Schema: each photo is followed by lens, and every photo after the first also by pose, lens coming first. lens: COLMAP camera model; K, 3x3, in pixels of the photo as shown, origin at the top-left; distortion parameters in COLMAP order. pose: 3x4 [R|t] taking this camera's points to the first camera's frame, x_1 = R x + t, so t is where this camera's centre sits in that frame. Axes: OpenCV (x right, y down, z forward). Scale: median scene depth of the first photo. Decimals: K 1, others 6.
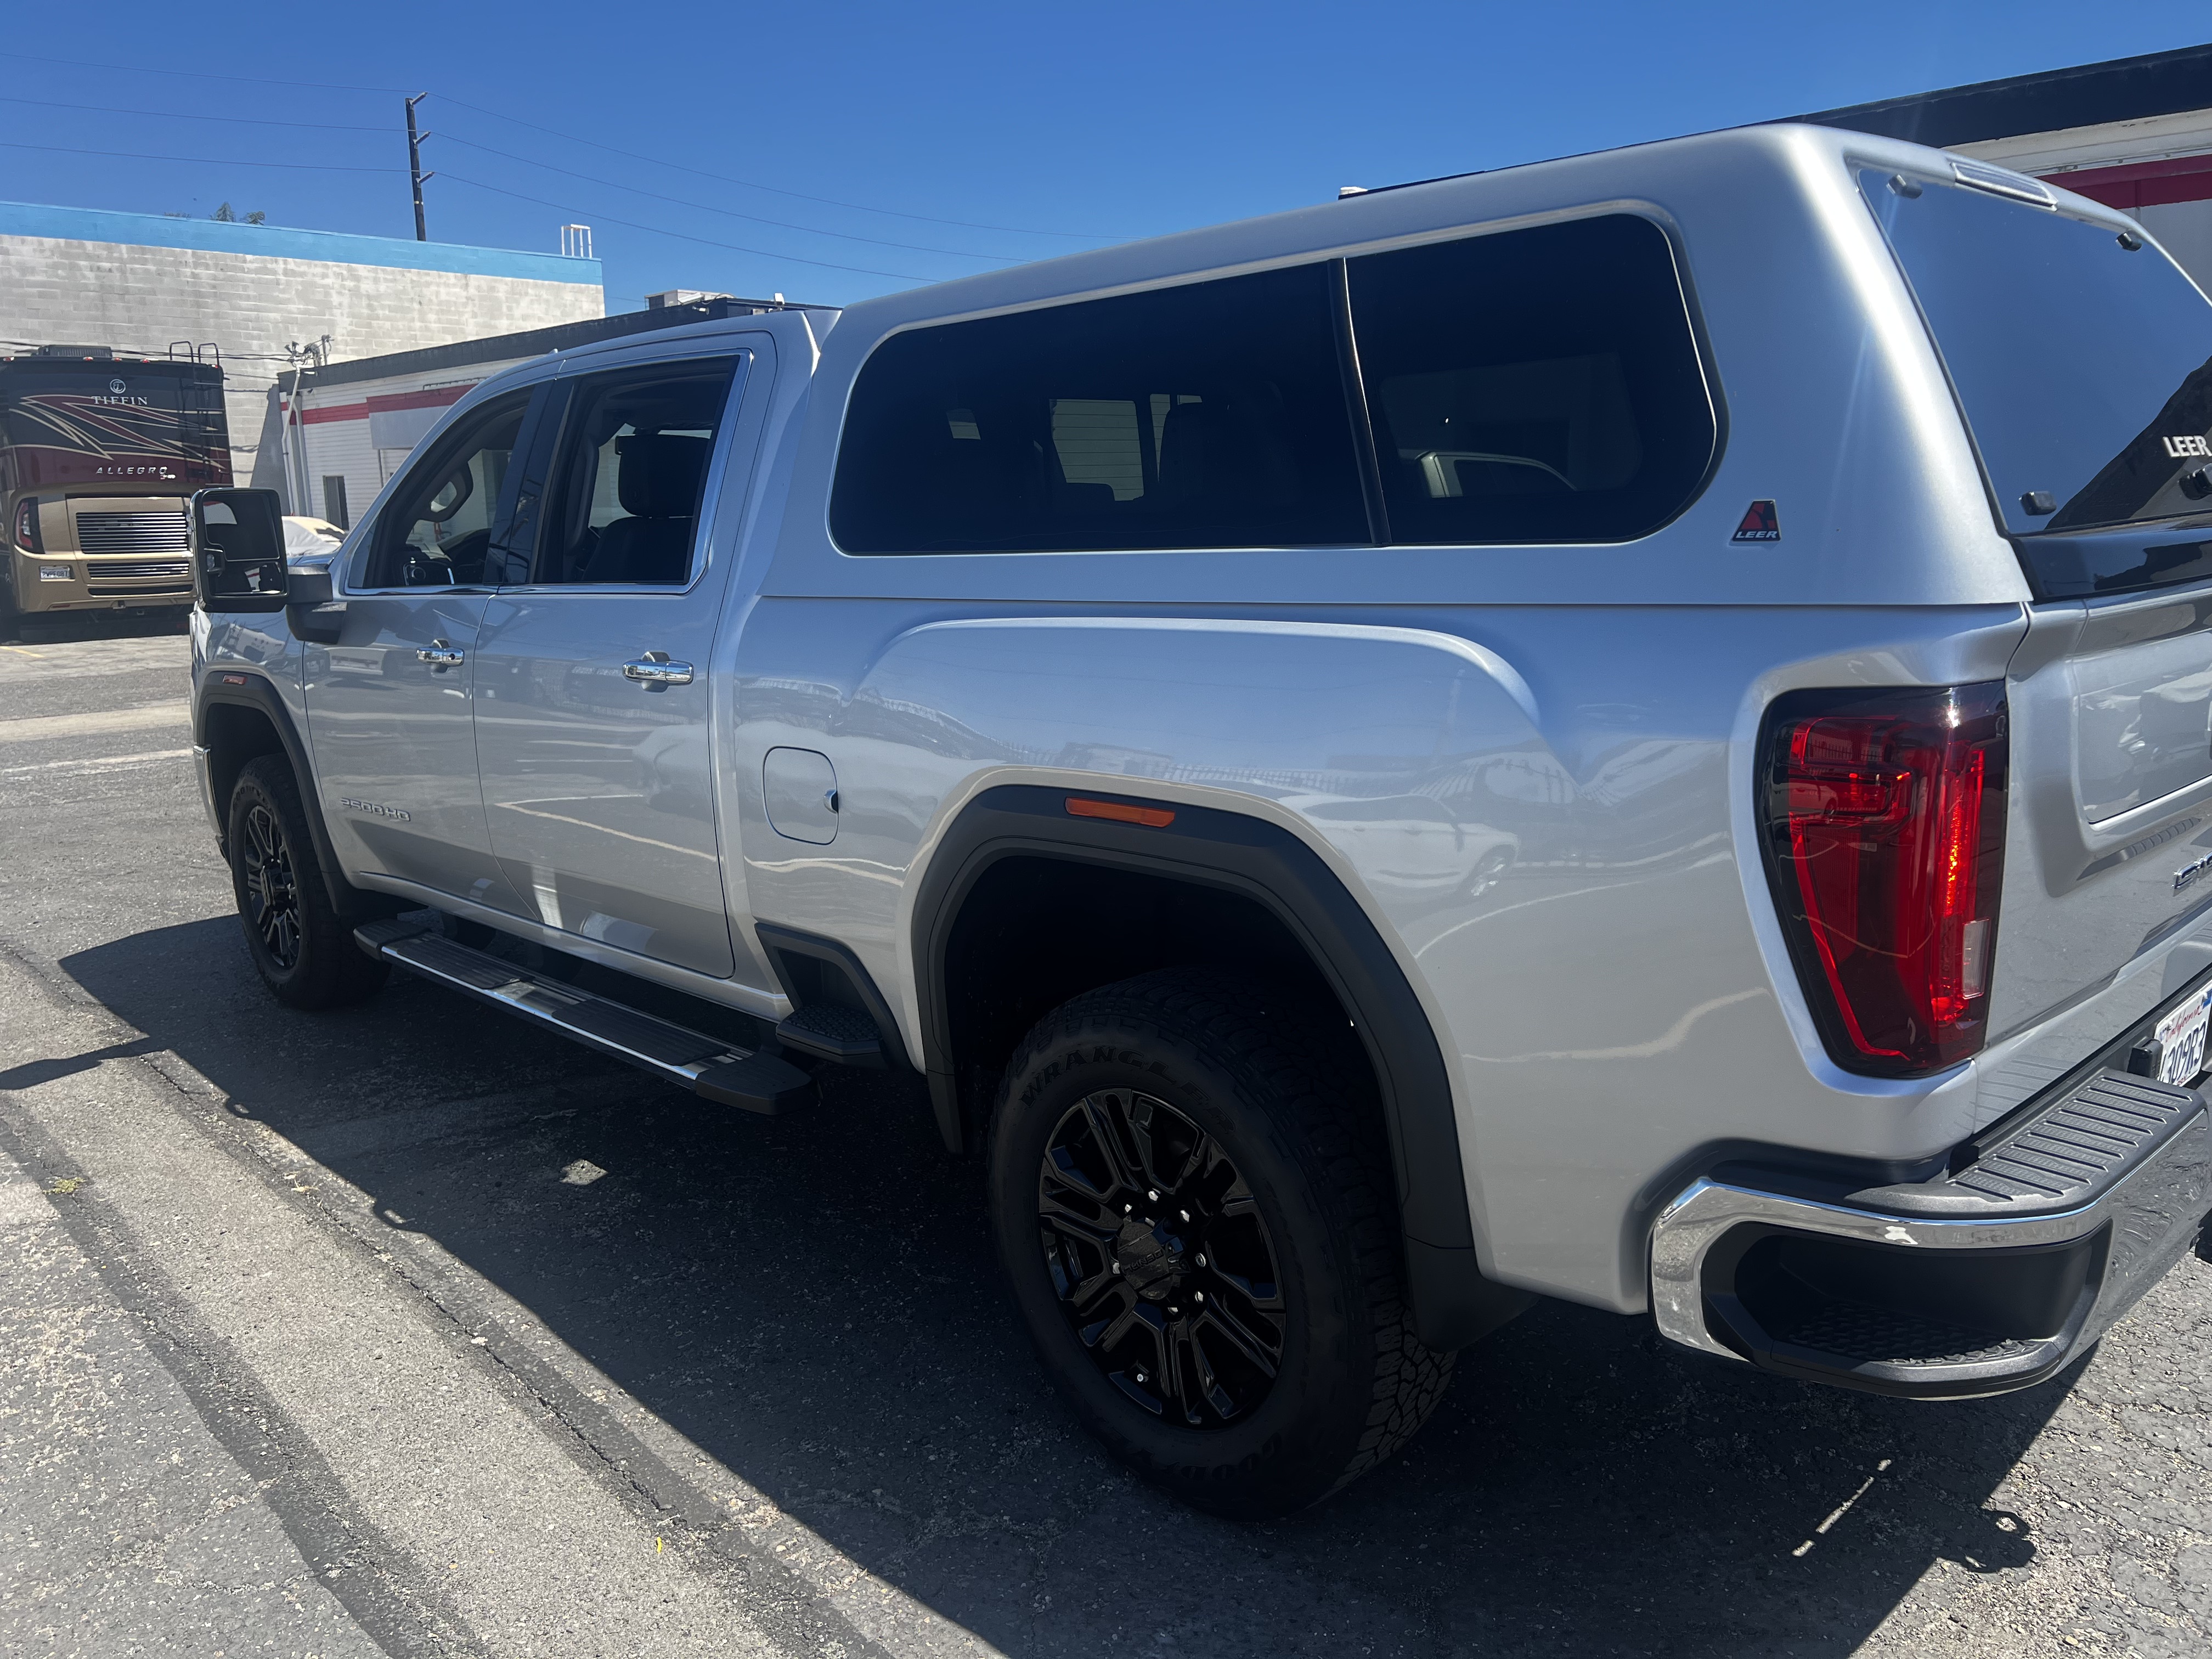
lens RADIAL K [[1664.1, 0, 1105.1], [0, 1664.1, 823.4], [0, 0, 1]] dist [0.012182, 0.001699]
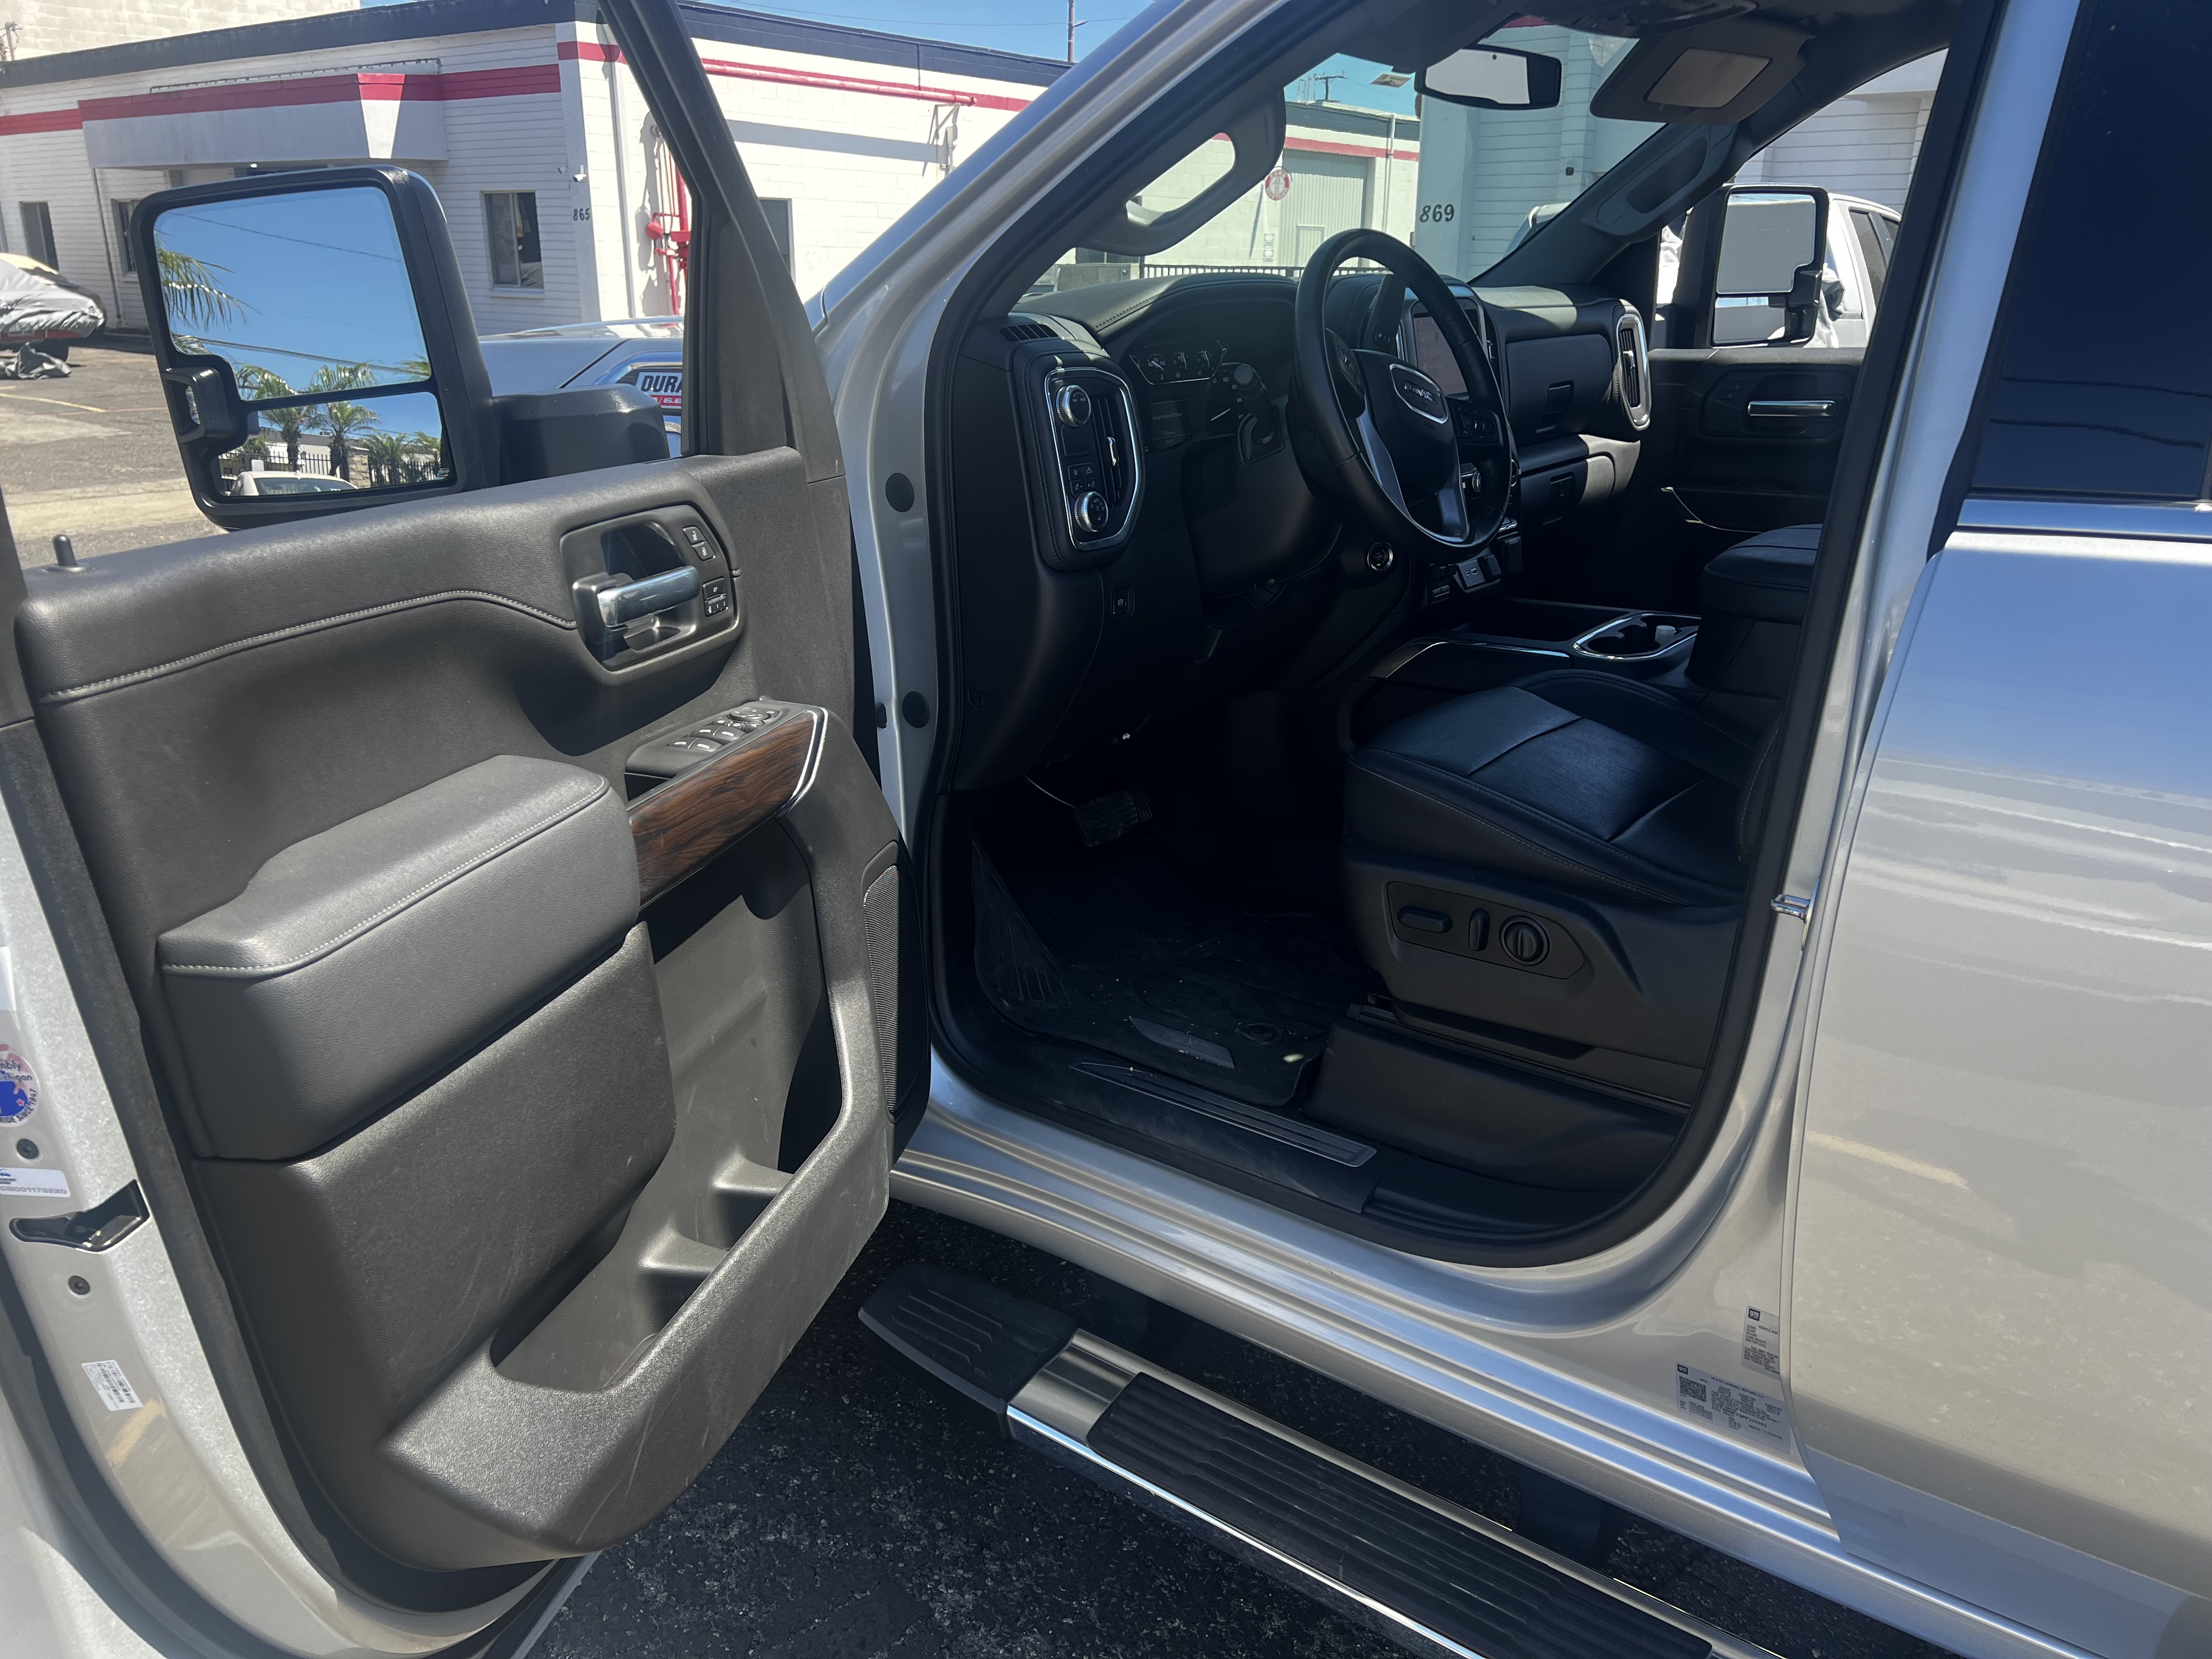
lens RADIAL K [[1665.7, 0, 1140.6], [0, 1665.7, 806.6], [0, 0, 1]] dist [0.059020, -0.073546]
pose [[0.988527, -0.020765, 0.149612, -0.057543], [0.002528, 0.992641, 0.121065, -0.013585], [-0.151025, -0.119298, 0.981305, 0.079750]]
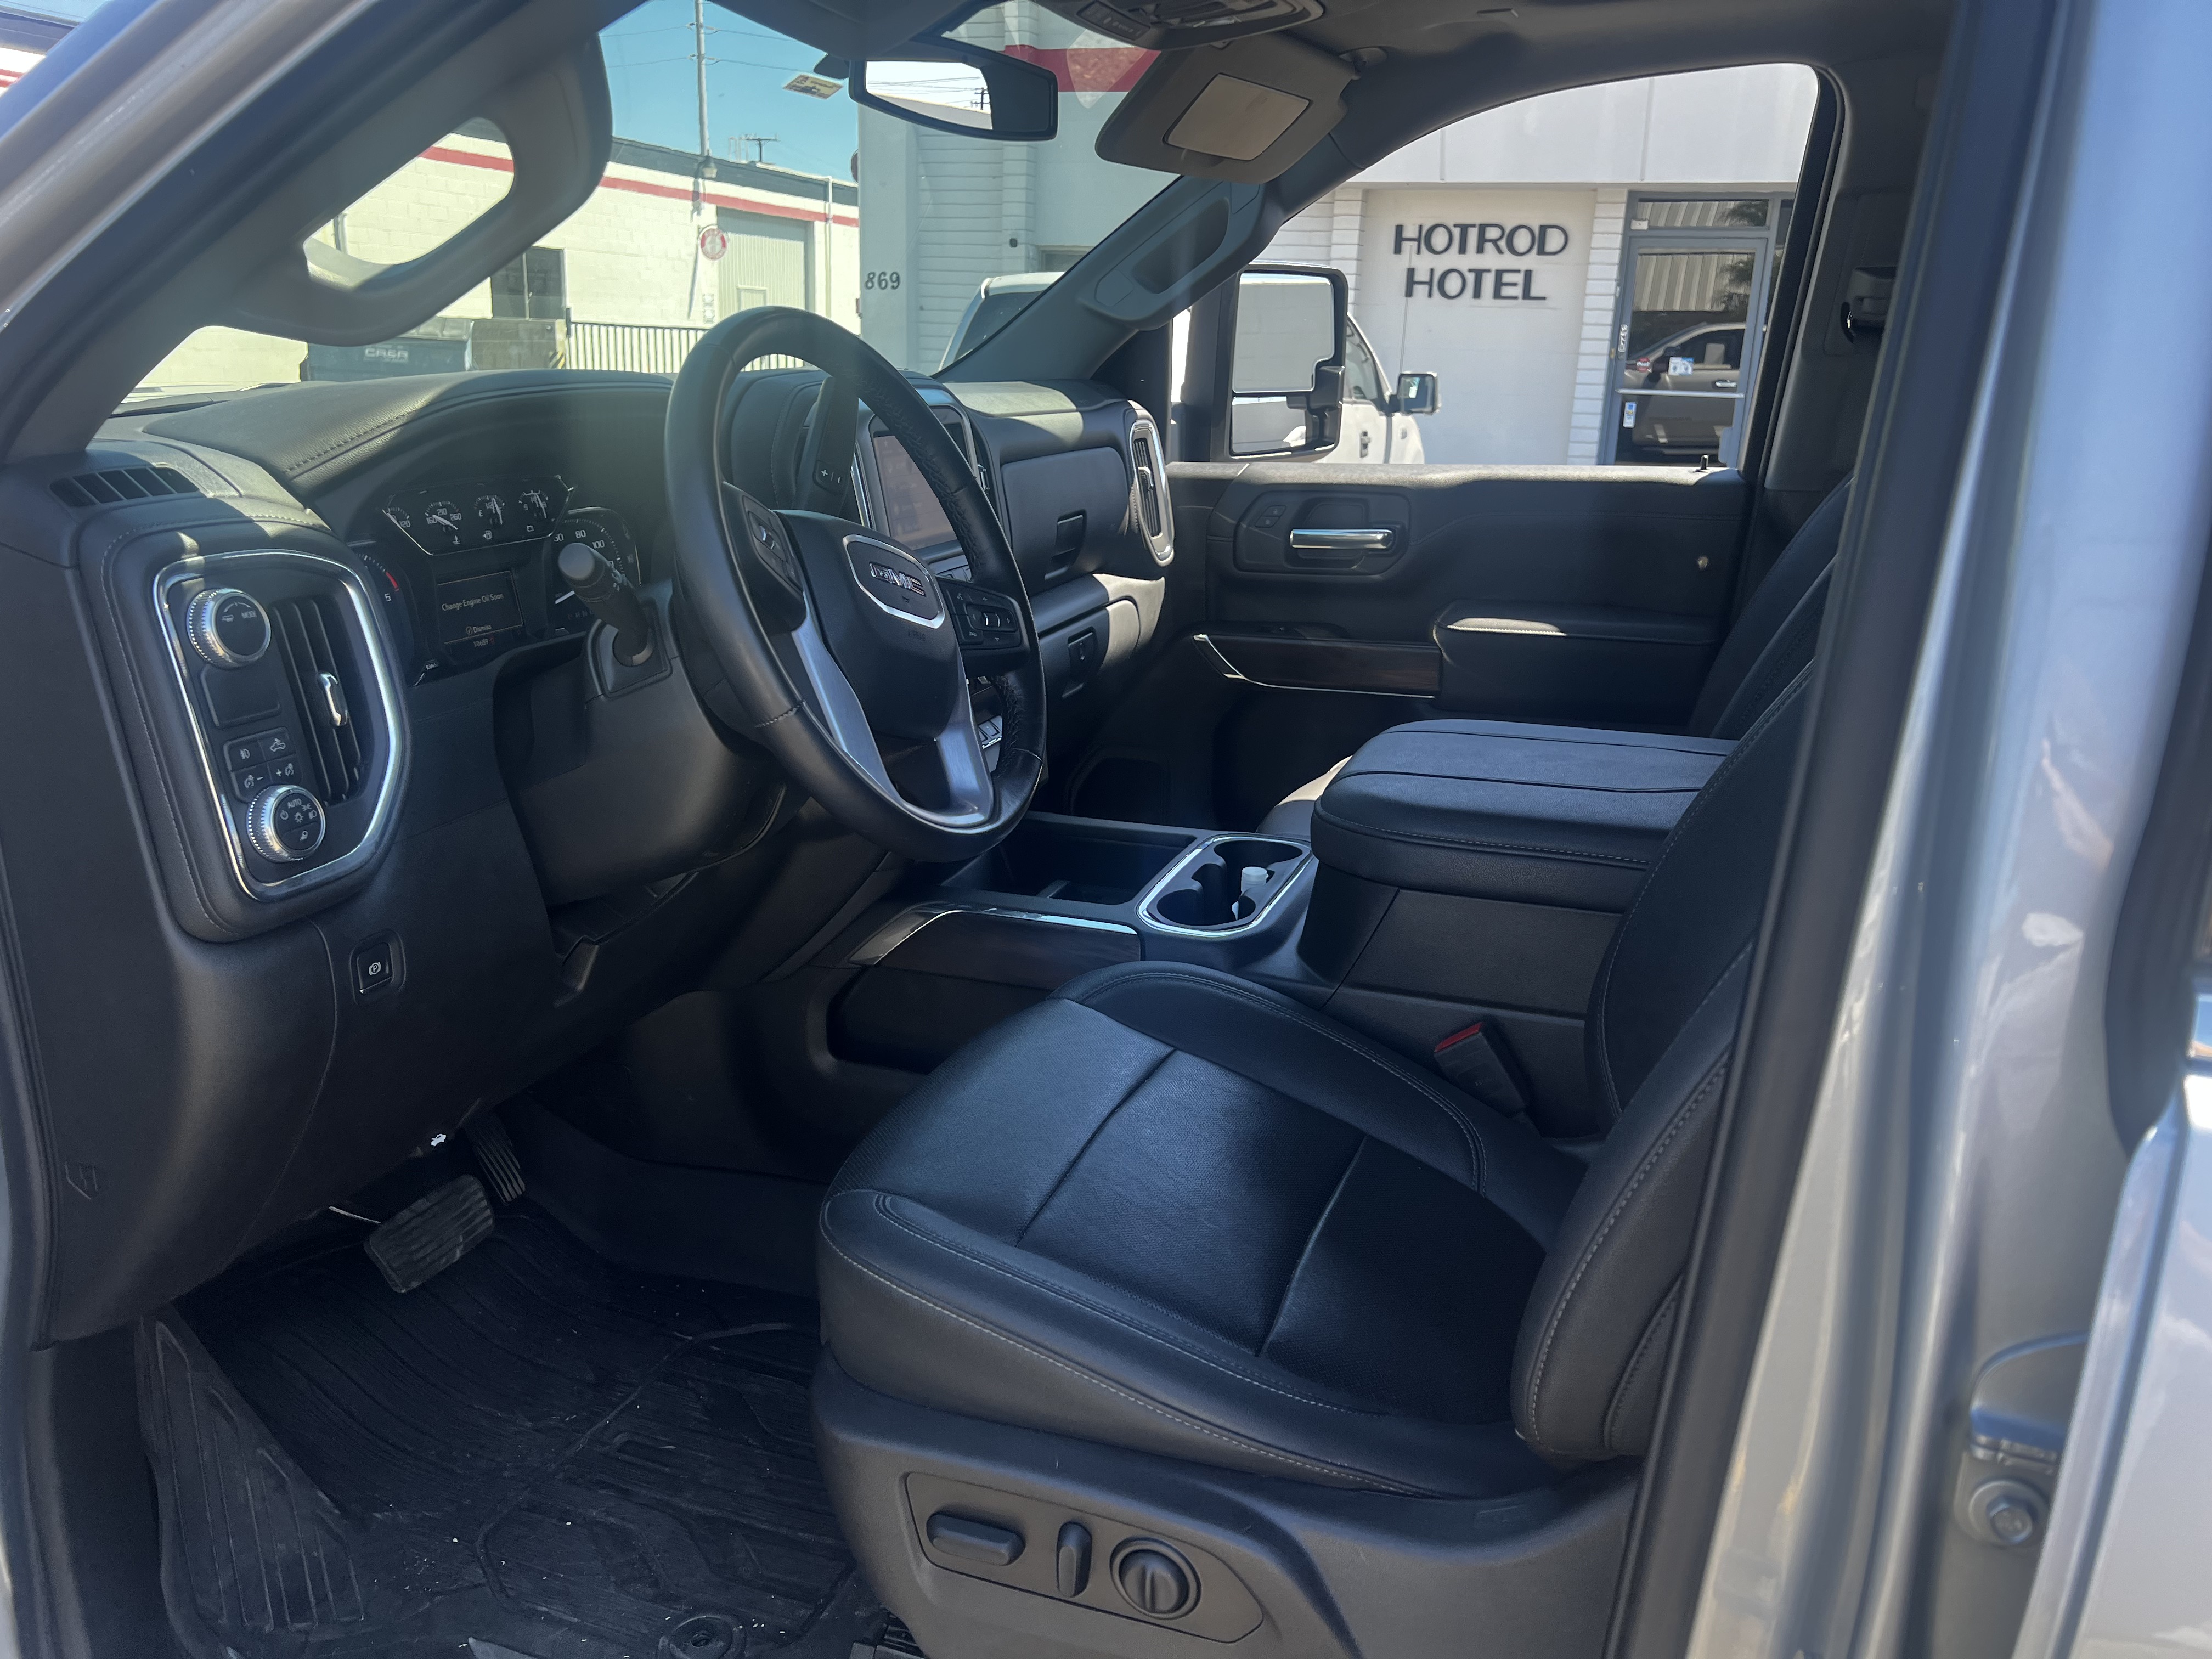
lens RADIAL K [[1651.1, 0, 1131.0], [0, 1651.1, 841.2], [0, 0, 1]] dist [0.051877, -0.079994]
pose [[0.895884, -0.081215, 0.436802, -0.051084], [0.034966, 0.992990, 0.112912, -0.018389], [-0.442910, -0.085883, 0.892443, 0.100402]]
